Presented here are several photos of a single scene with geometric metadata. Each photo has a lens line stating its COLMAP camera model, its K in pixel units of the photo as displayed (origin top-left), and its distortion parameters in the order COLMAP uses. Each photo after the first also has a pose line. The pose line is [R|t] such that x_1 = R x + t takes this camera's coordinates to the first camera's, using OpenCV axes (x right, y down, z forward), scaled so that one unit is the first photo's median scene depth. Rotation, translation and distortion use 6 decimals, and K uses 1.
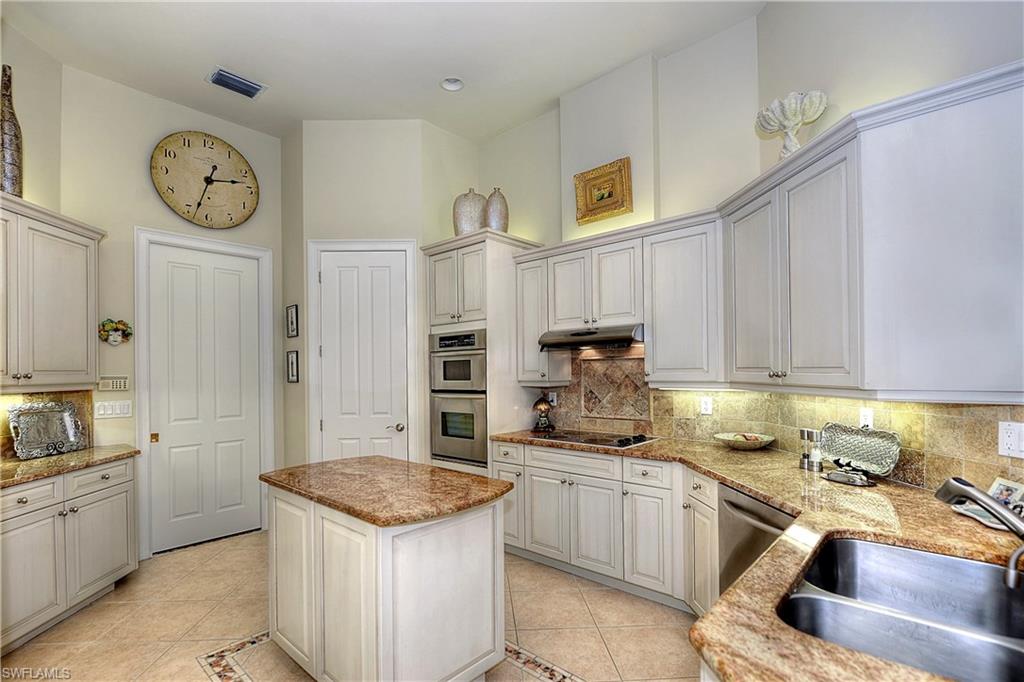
lens RADIAL K [[442.3, 0, 507.9], [0, 442.3, 364.4], [0, 0, 1]] dist [-0.023637, -0.000454]
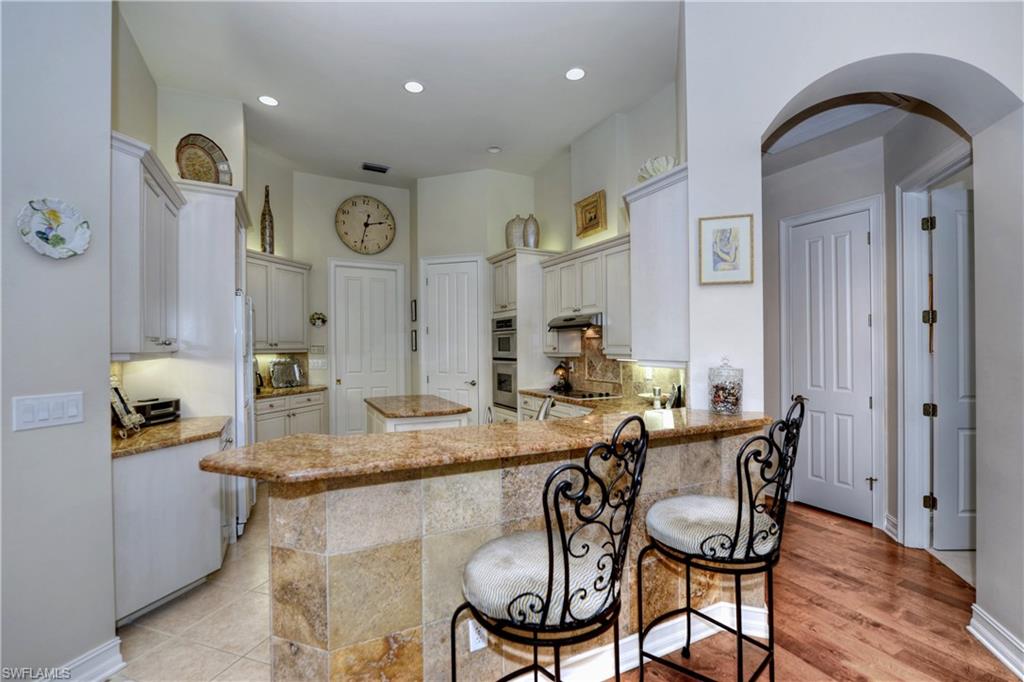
lens RADIAL K [[428.3, 0, 512.0], [0, 428.3, 341.0], [0, 0, 1]] dist [-0.033348, 0.000077]
pose [[0.928361, 0.010817, -0.371522, 0.455972], [-0.007273, 0.999914, 0.010941, -0.013419], [0.371608, -0.007455, 0.928360, -0.301881]]
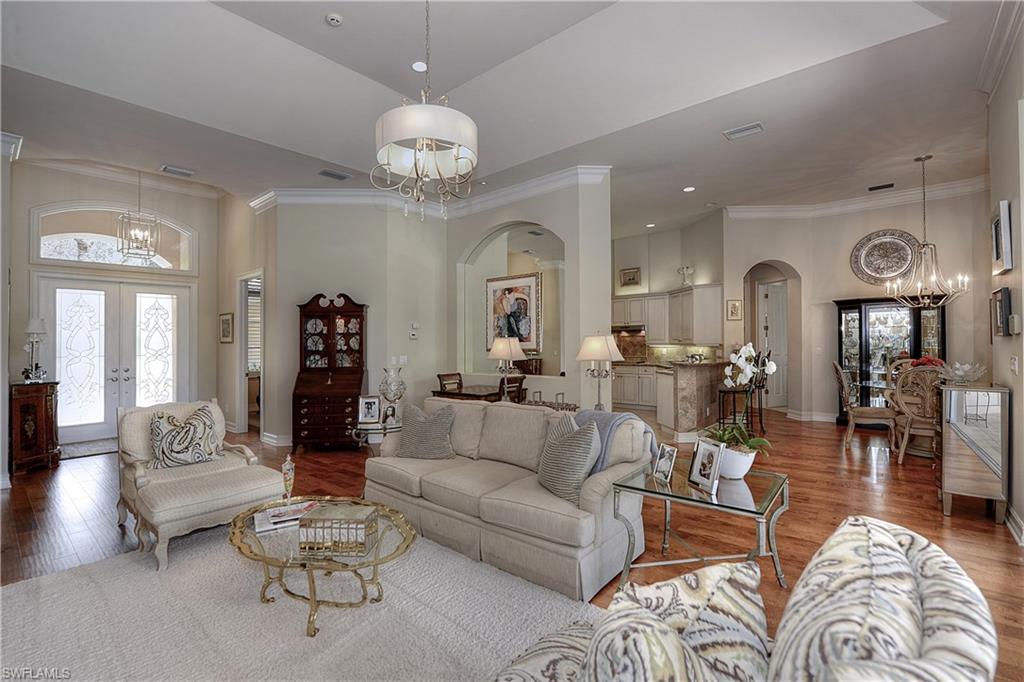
lens RADIAL K [[428.3, 0, 512.0], [0, 428.3, 341.0], [0, 0, 1]] dist [-0.033348, 0.000077]
pose [[0.999800, 0.005697, 0.019168, -0.556583], [-0.005863, 0.999946, 0.008601, -0.000918], [-0.019118, -0.008712, 0.999779, -1.607921]]
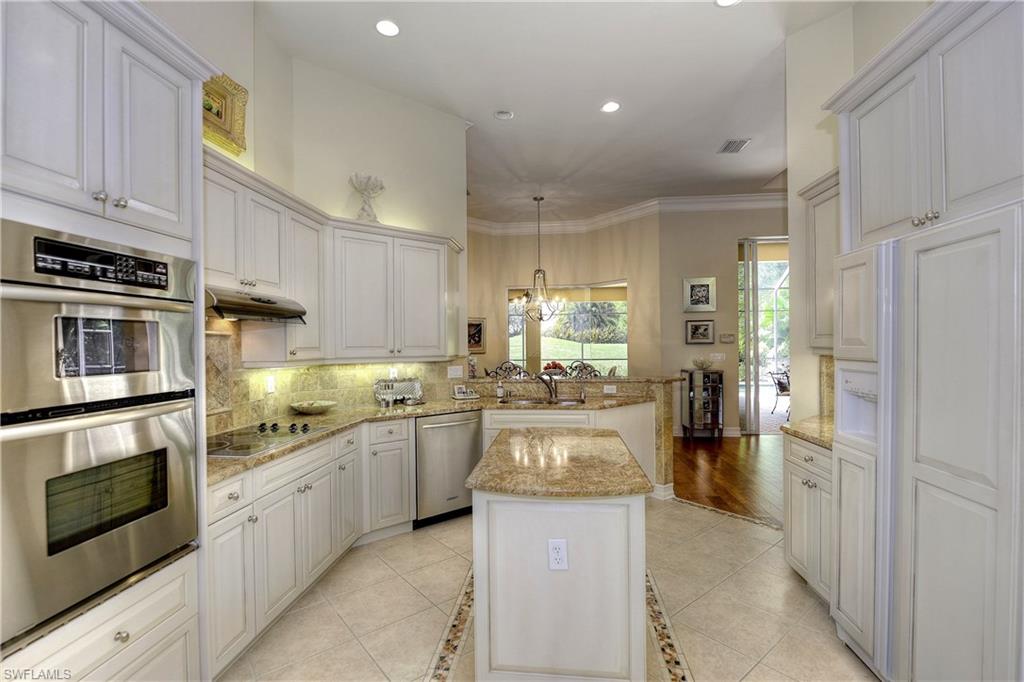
lens RADIAL K [[428.3, 0, 512.0], [0, 428.3, 341.0], [0, 0, 1]] dist [-0.033348, 0.000077]
pose [[-0.556519, 0.025306, 0.830449, -0.580148], [0.005661, 0.999628, -0.026668, 0.018622], [-0.830816, -0.010140, -0.556455, 0.913534]]
